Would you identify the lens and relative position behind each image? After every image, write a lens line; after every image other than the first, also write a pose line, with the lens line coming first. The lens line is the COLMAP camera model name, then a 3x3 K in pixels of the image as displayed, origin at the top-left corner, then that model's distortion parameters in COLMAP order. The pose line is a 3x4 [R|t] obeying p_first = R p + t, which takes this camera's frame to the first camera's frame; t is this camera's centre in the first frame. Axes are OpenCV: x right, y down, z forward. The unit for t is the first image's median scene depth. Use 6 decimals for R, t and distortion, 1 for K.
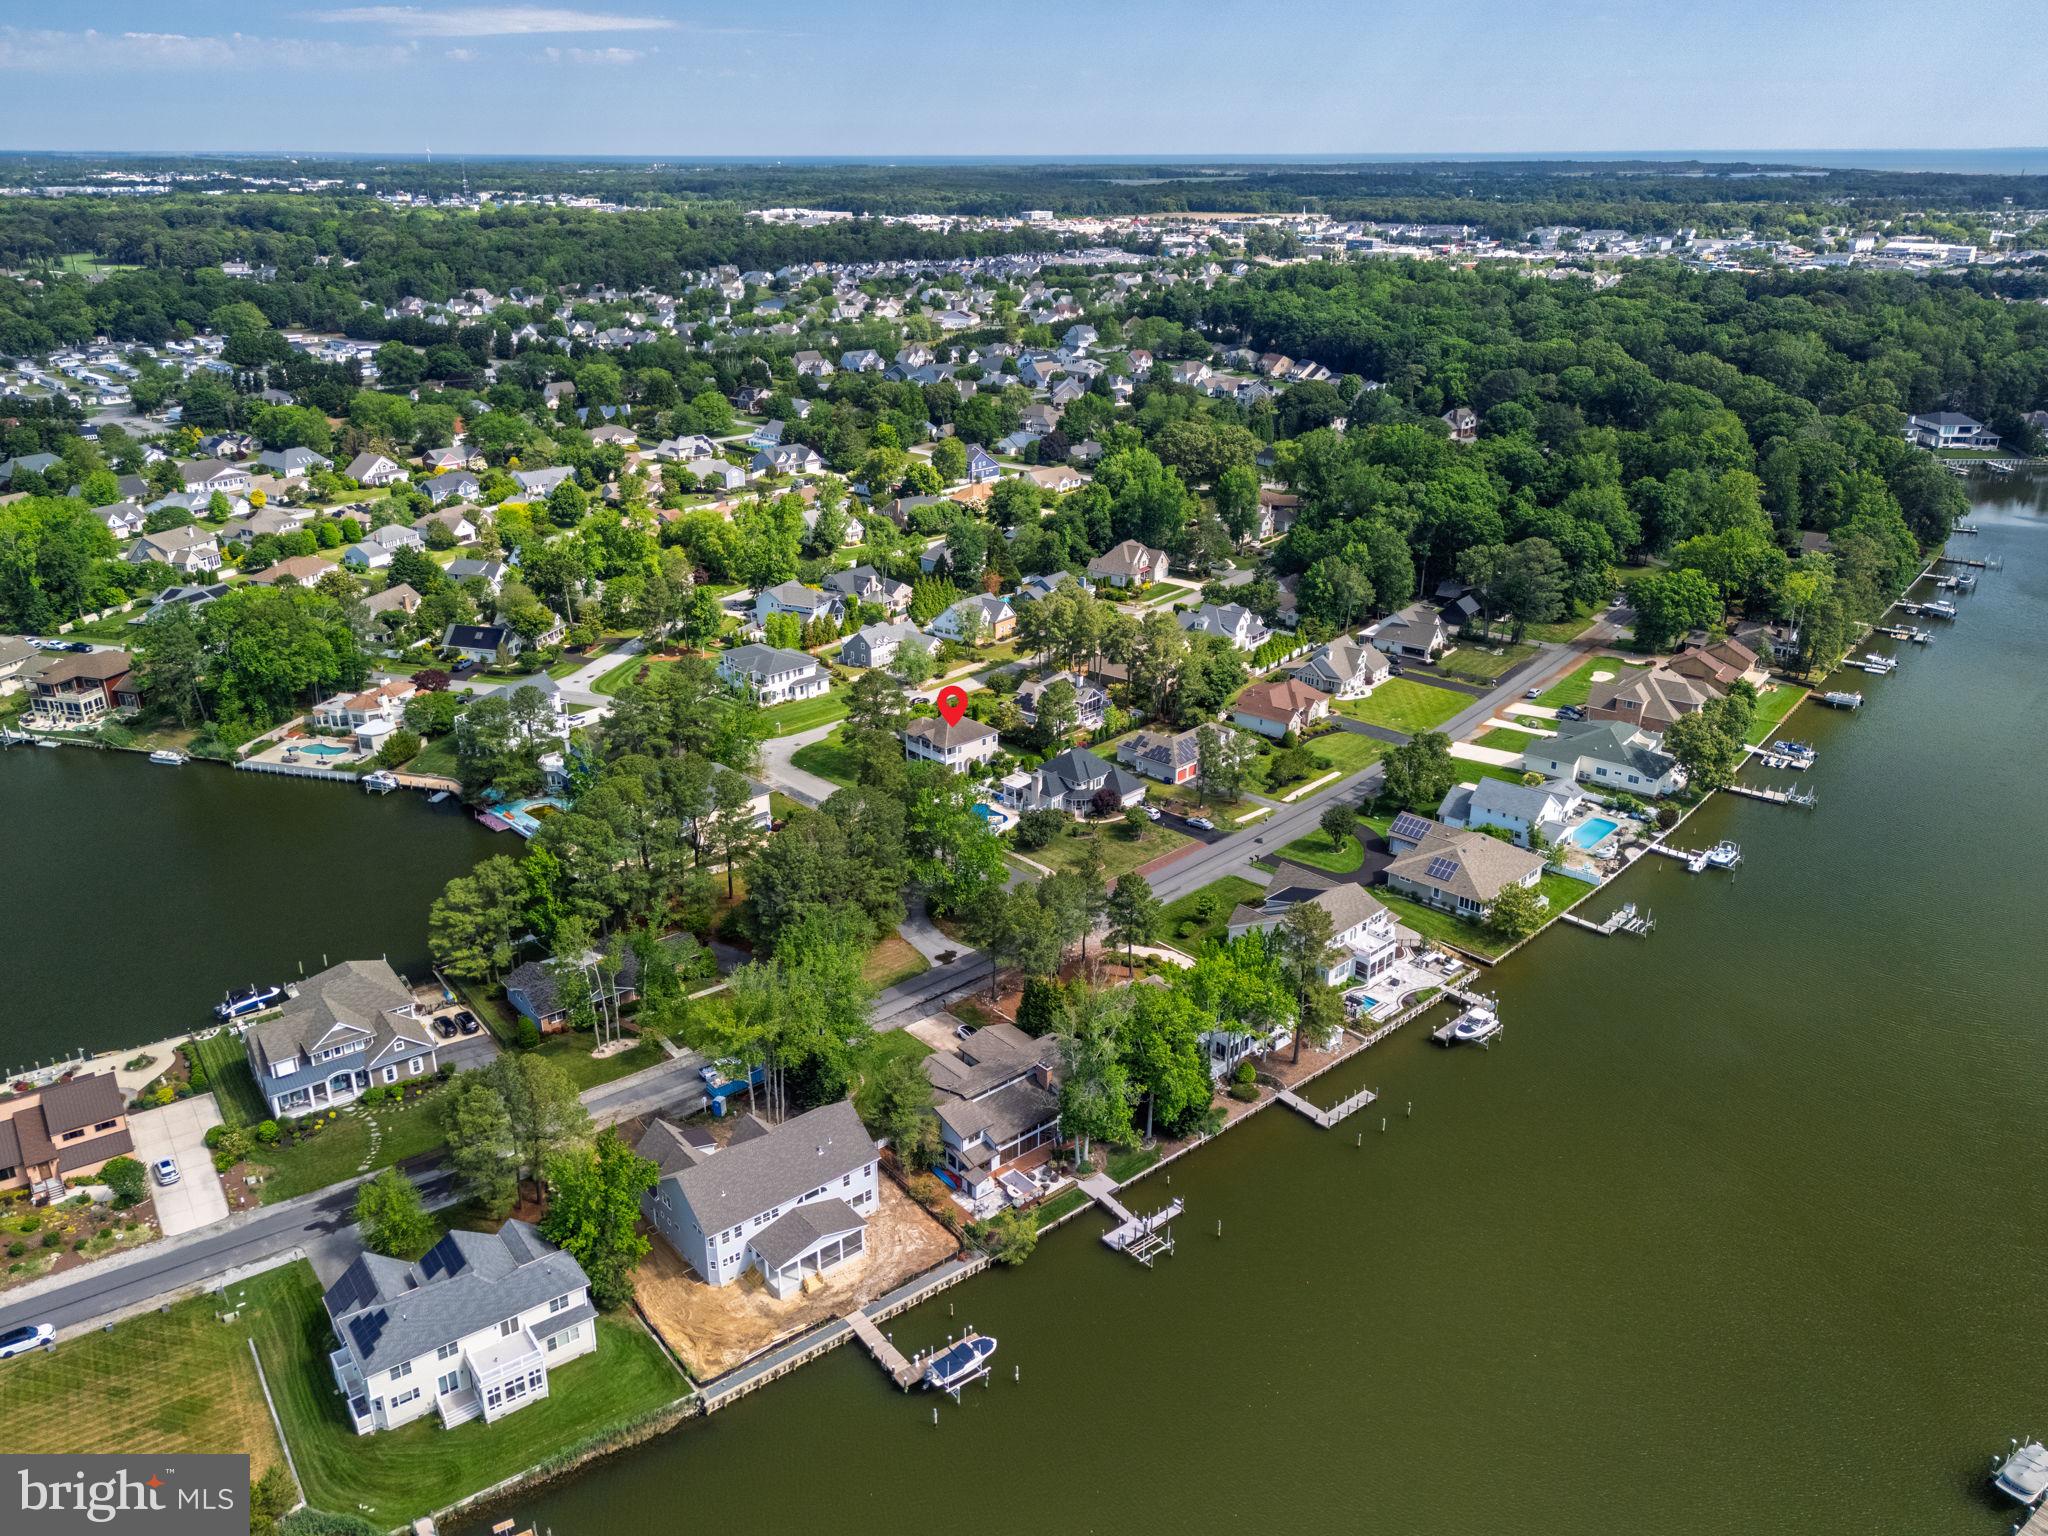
lens RADIAL K [[1499.8, 0, 1024.0], [0, 1499.8, 768.0], [0, 0, 1]] dist [0.063252, -0.057103]
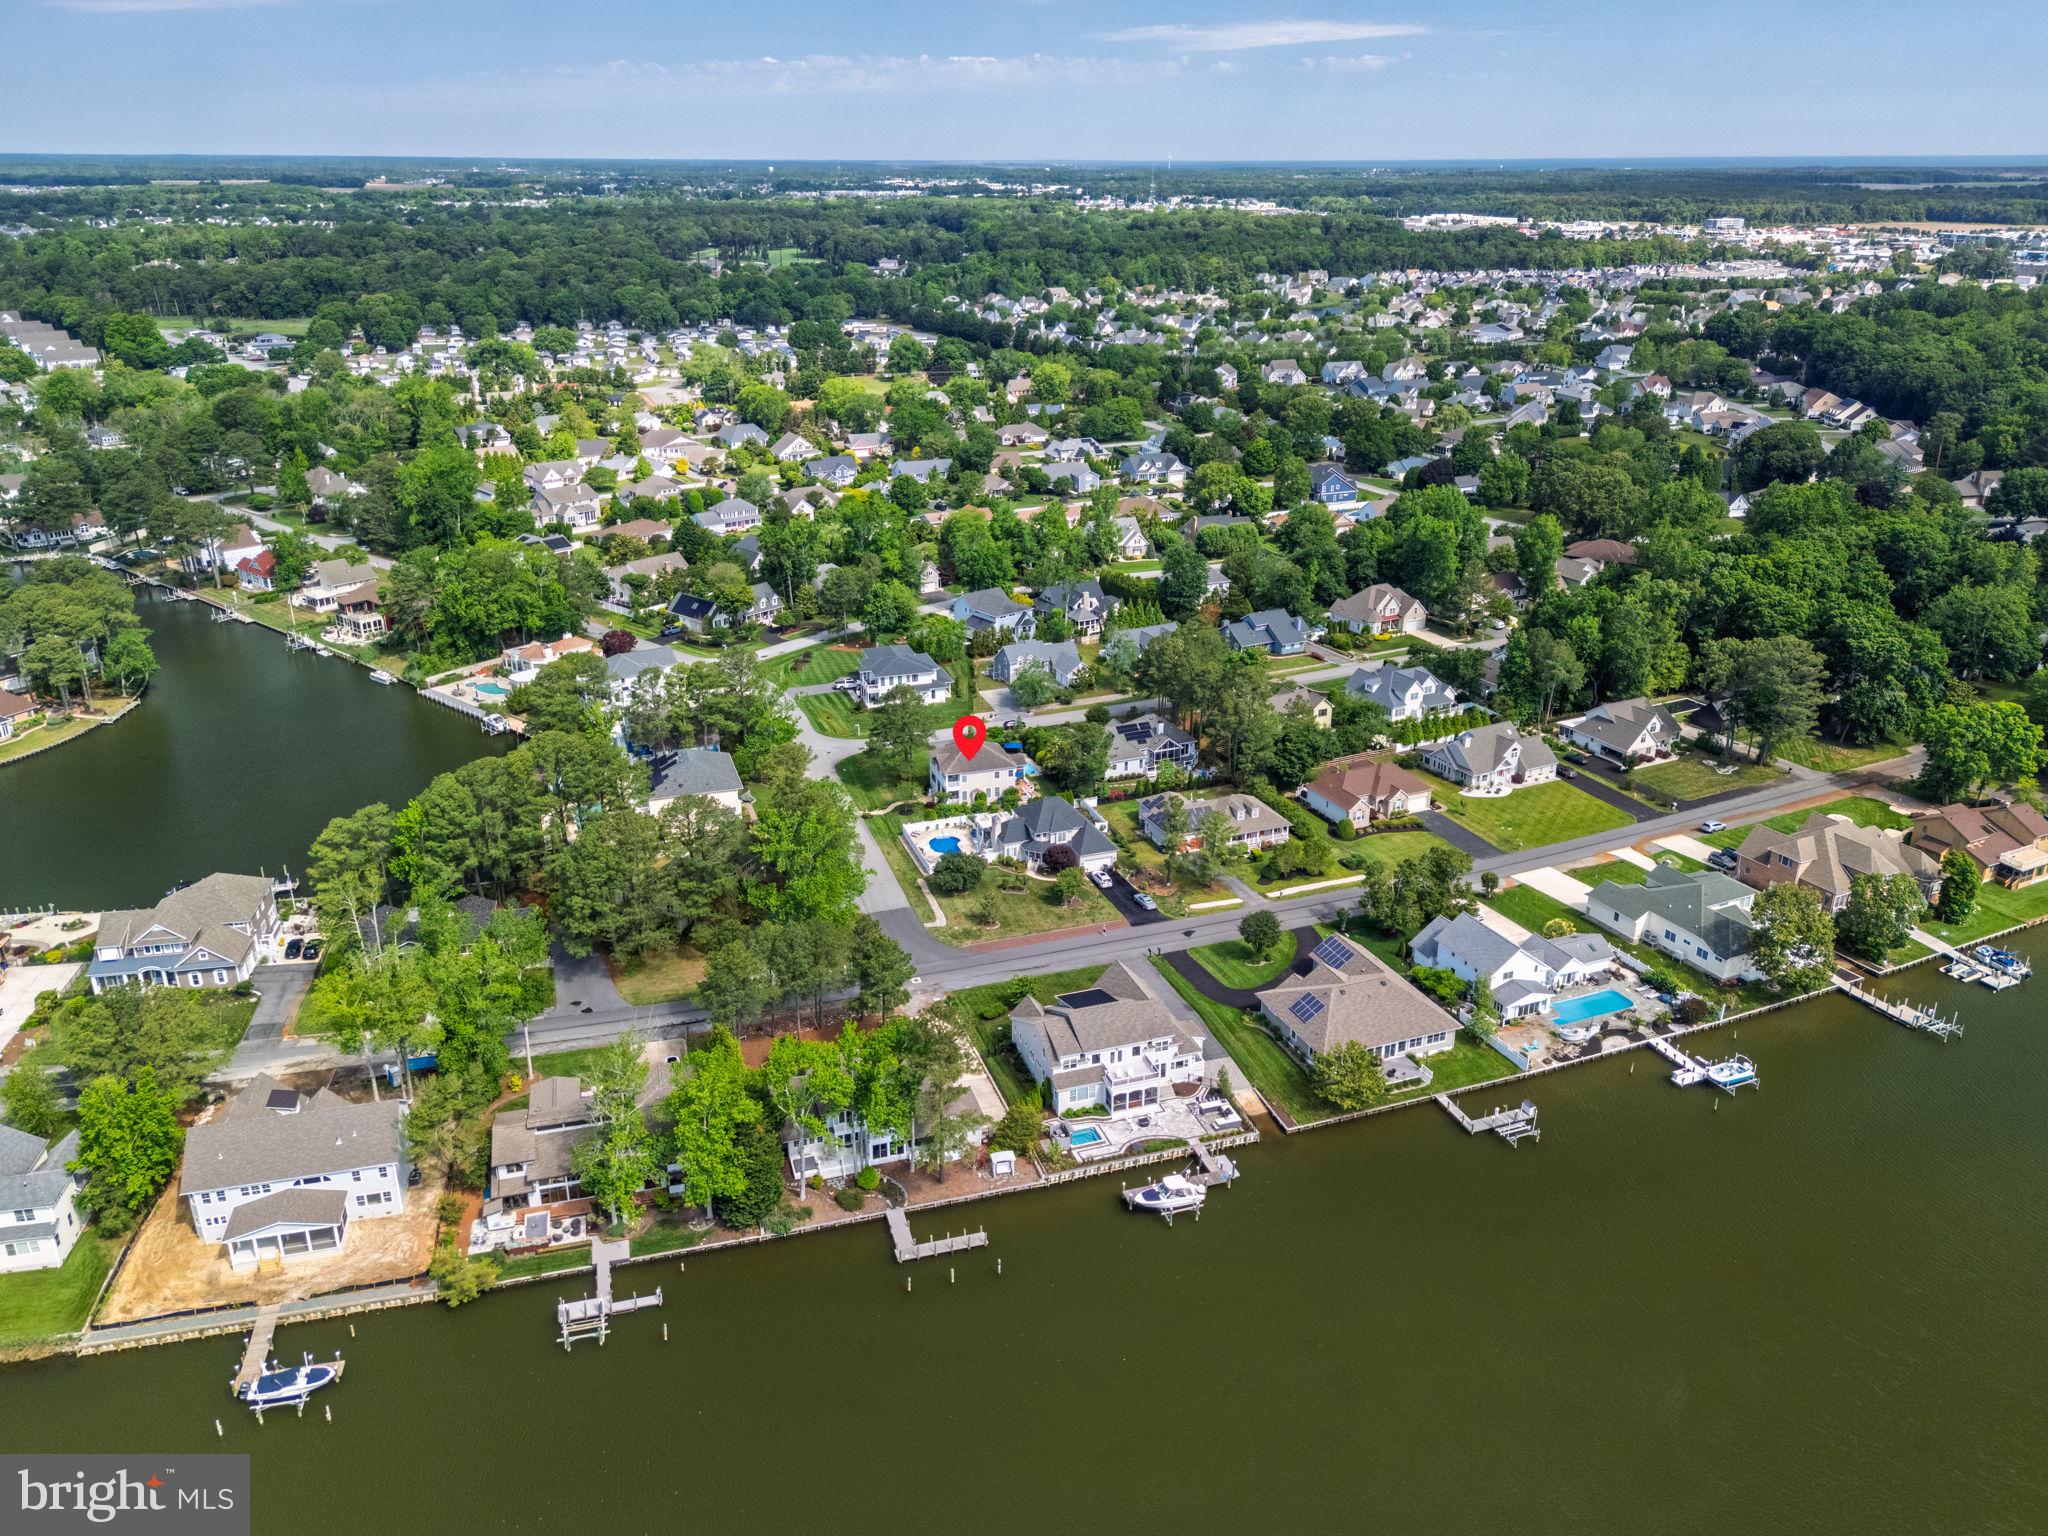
lens RADIAL K [[1499.8, 0, 1024.0], [0, 1499.8, 768.0], [0, 0, 1]] dist [0.063252, -0.057103]
pose [[0.909766, 0.157367, -0.384138, 0.347358], [-0.158371, 0.986947, 0.029240, -0.051485], [0.383726, 0.034235, 0.922812, 0.126853]]
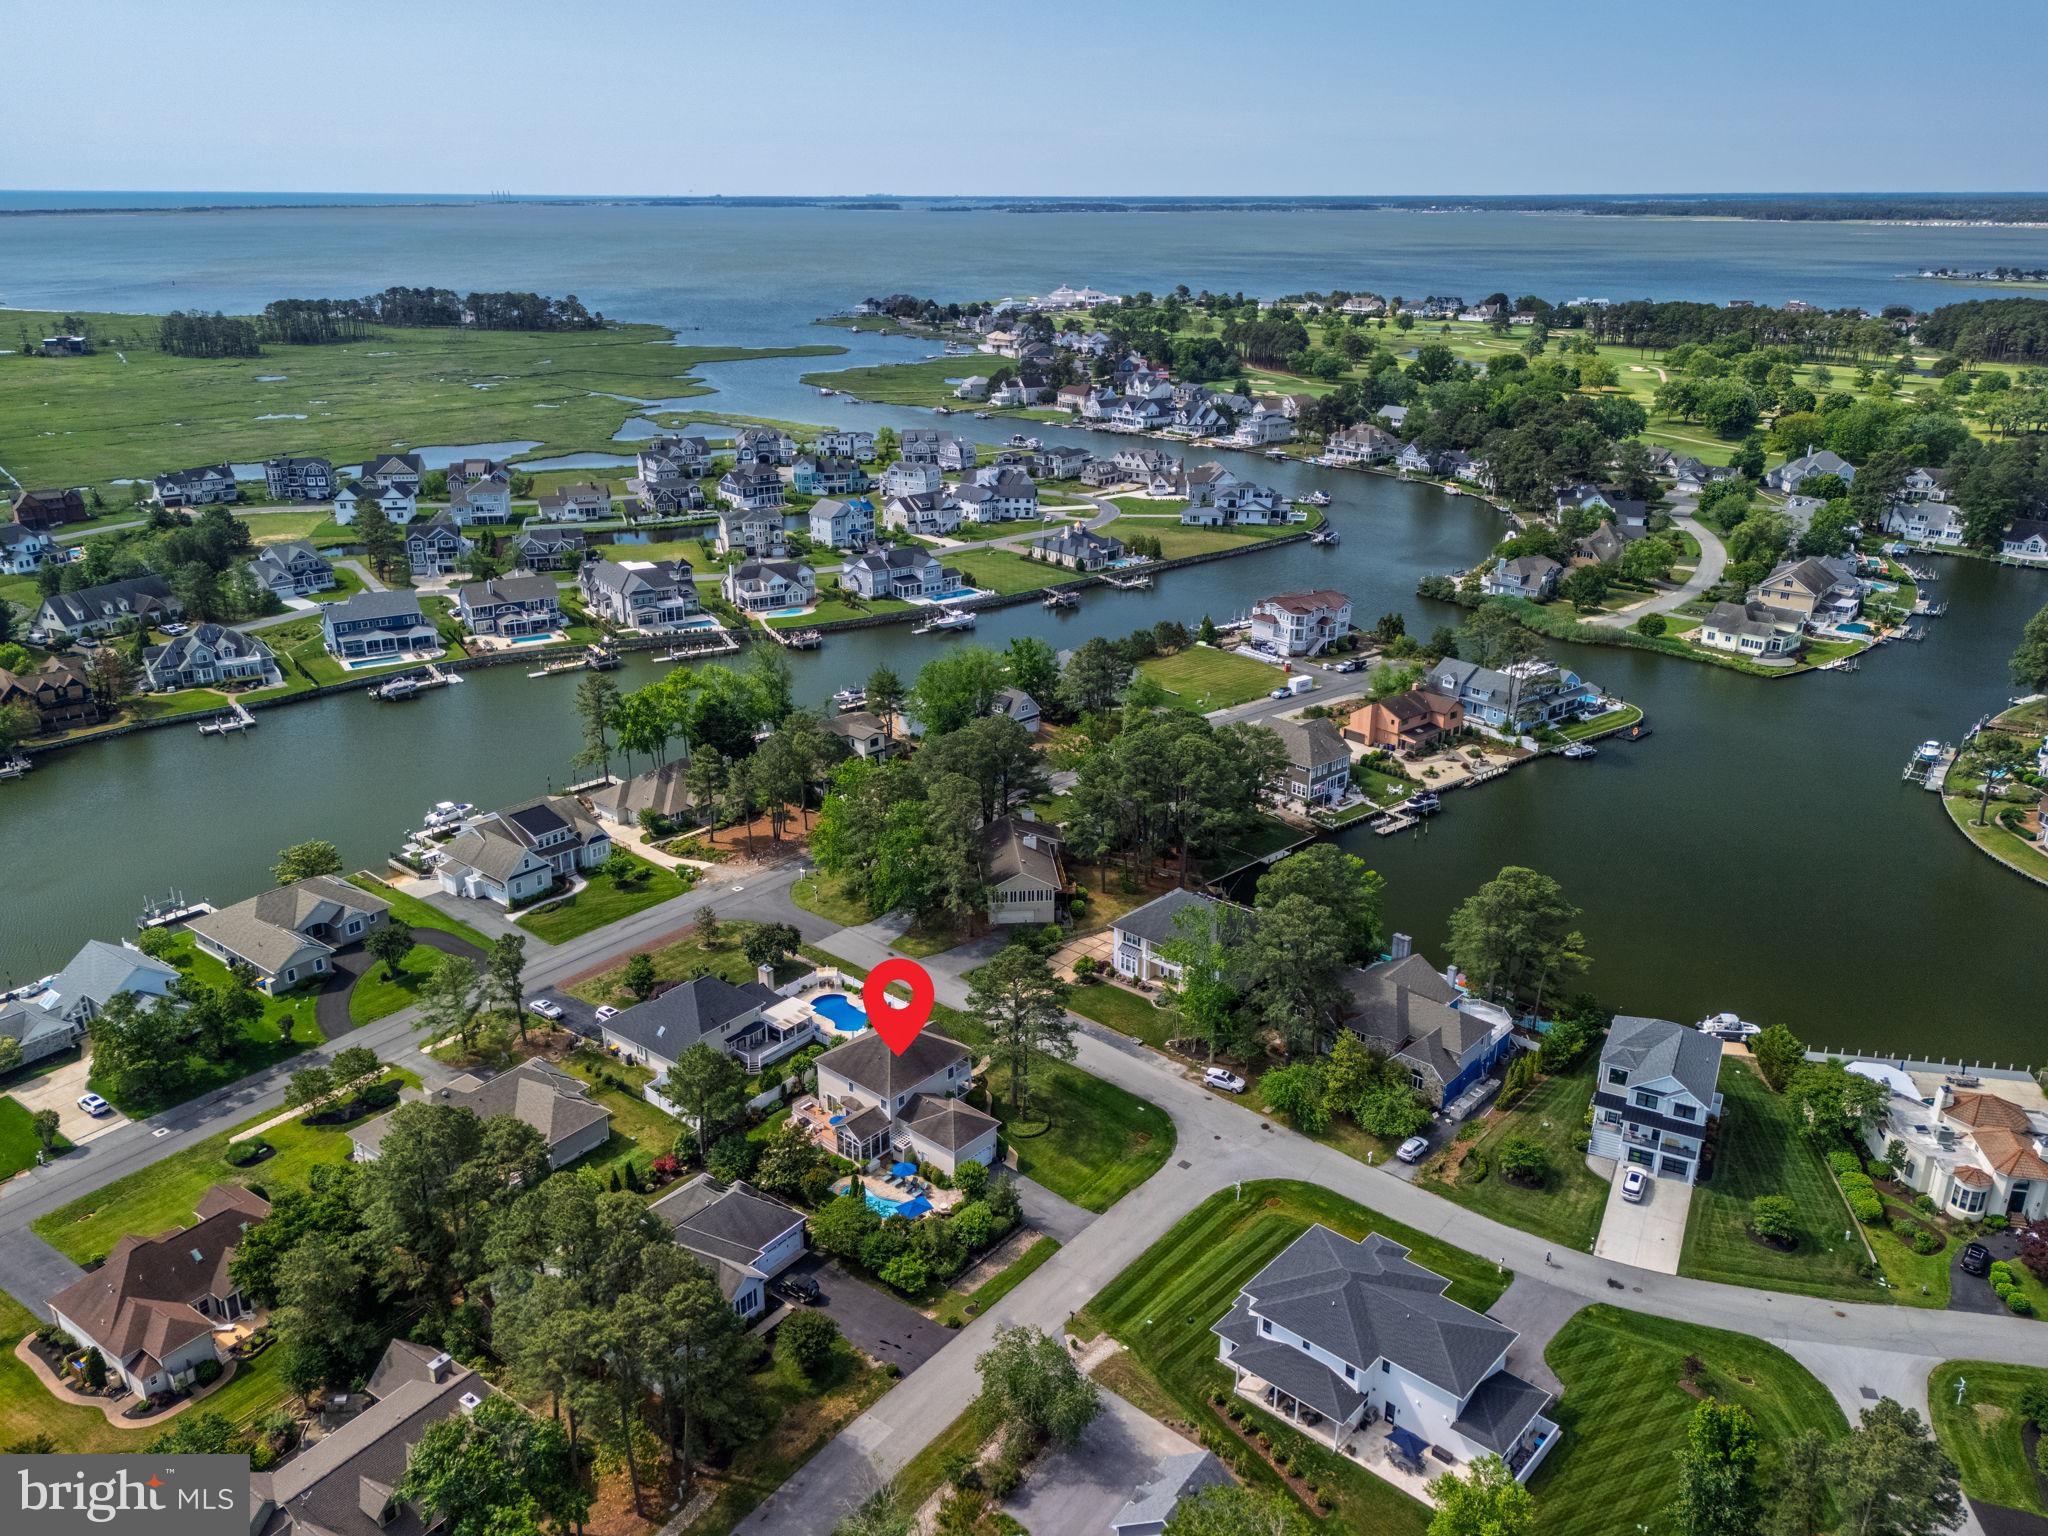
lens RADIAL K [[1499.8, 0, 1024.0], [0, 1499.8, 768.0], [0, 0, 1]] dist [0.063252, -0.057103]
pose [[-0.993388, 0.039502, -0.107792, -0.046772], [-0.045028, 0.729633, 0.682355, -0.510651], [0.105603, 0.682697, -0.723030, 1.350164]]
